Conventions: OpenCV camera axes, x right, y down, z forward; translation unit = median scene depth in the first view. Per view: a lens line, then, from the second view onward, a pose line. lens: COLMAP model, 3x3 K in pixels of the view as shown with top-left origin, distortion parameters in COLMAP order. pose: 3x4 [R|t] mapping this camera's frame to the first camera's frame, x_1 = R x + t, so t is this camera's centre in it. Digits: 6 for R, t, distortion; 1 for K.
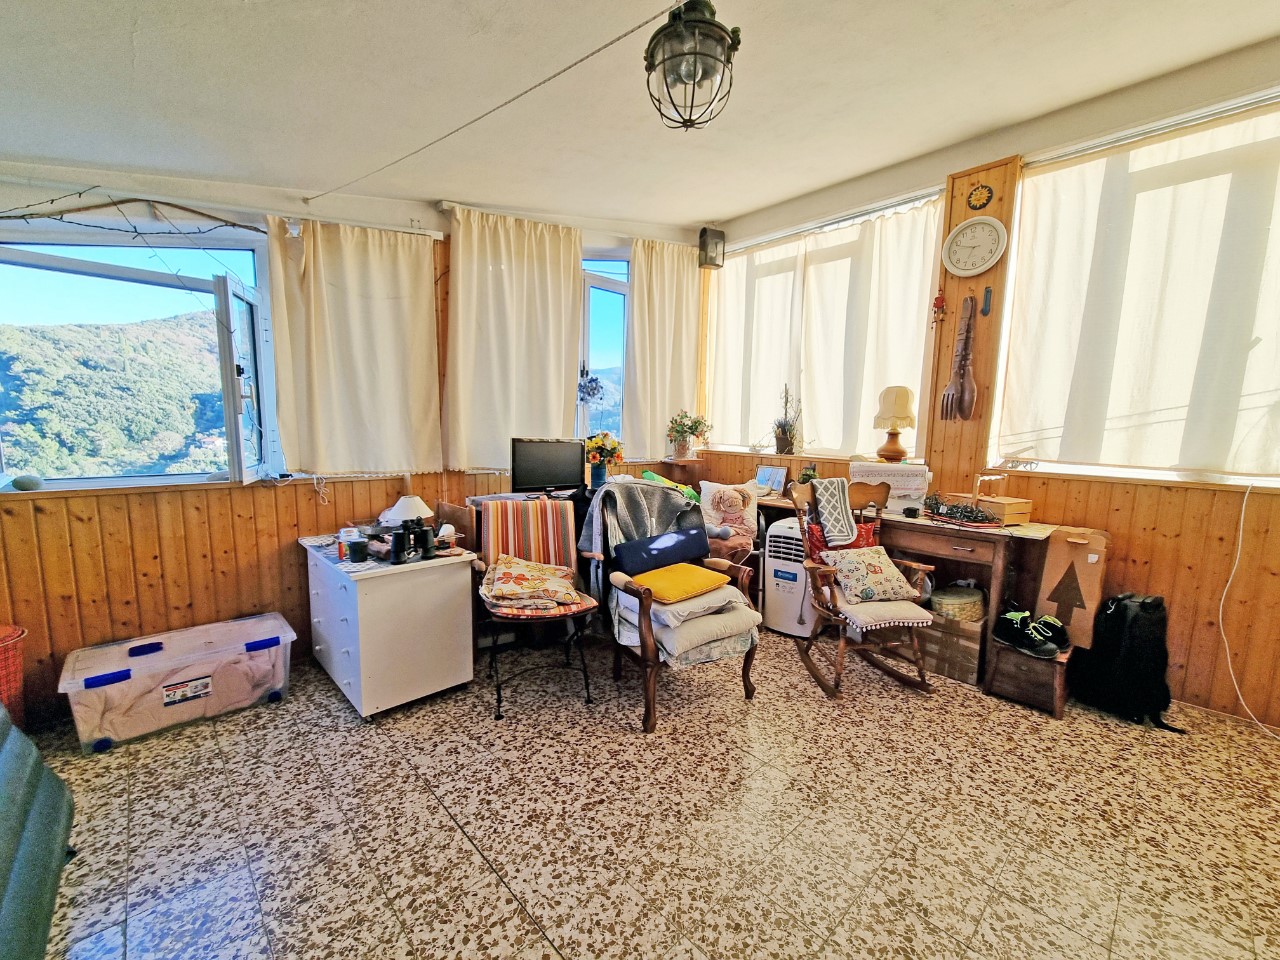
lens RADIAL K [[526.0, 0, 648.7], [0, 526.0, 485.0], [0, 0, 1]] dist [0.003967, -0.000148]
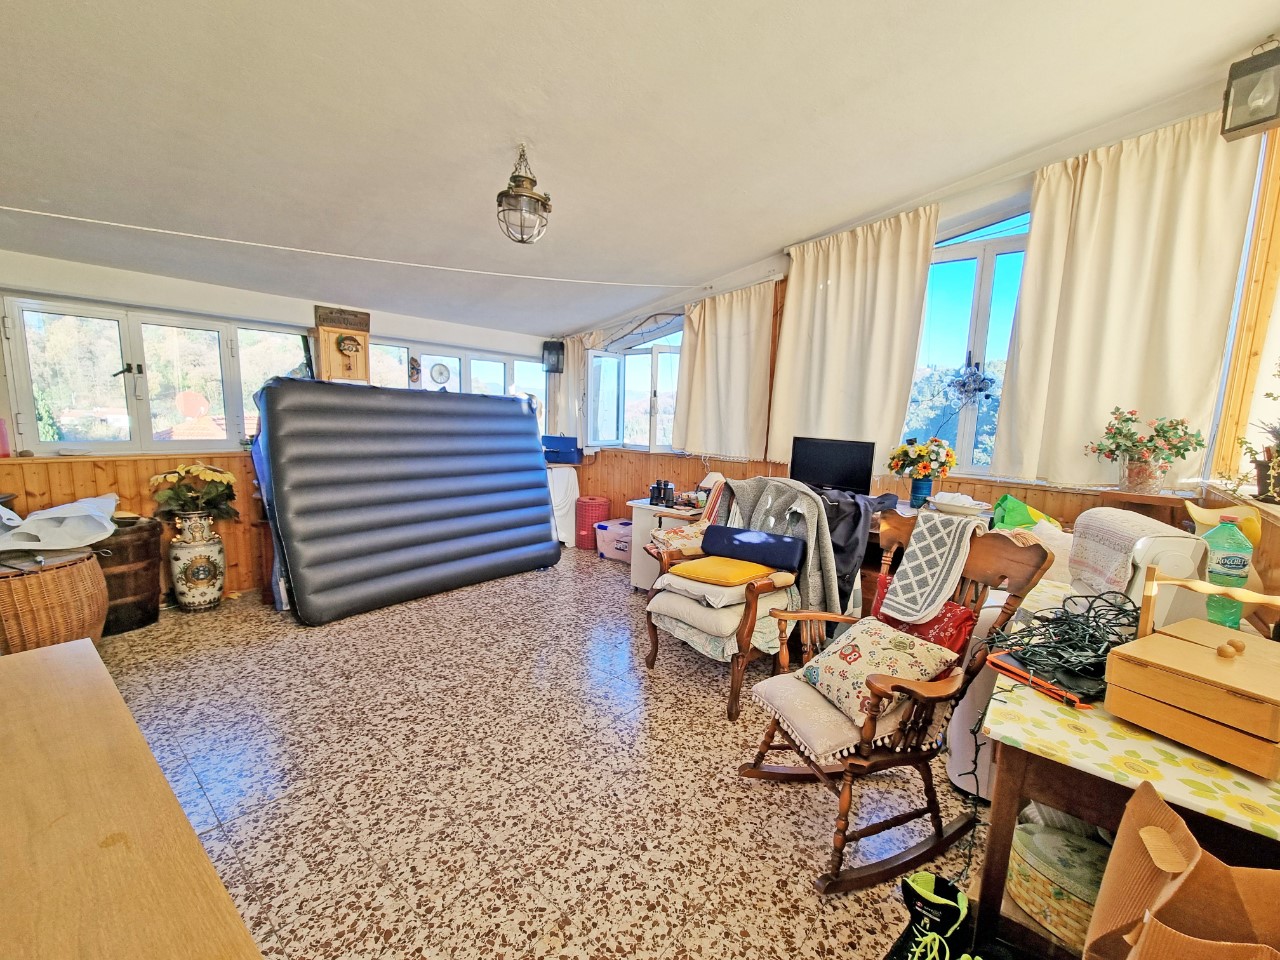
lens RADIAL K [[526.0, 0, 649.0], [0, 526.0, 484.8], [0, 0, 1]] dist [0.003967, -0.000148]
pose [[0.108597, 0.111860, -0.987772, 1.016578], [-0.140028, 0.985463, 0.096204, -0.062420], [0.984174, 0.127868, 0.122682, 0.685569]]
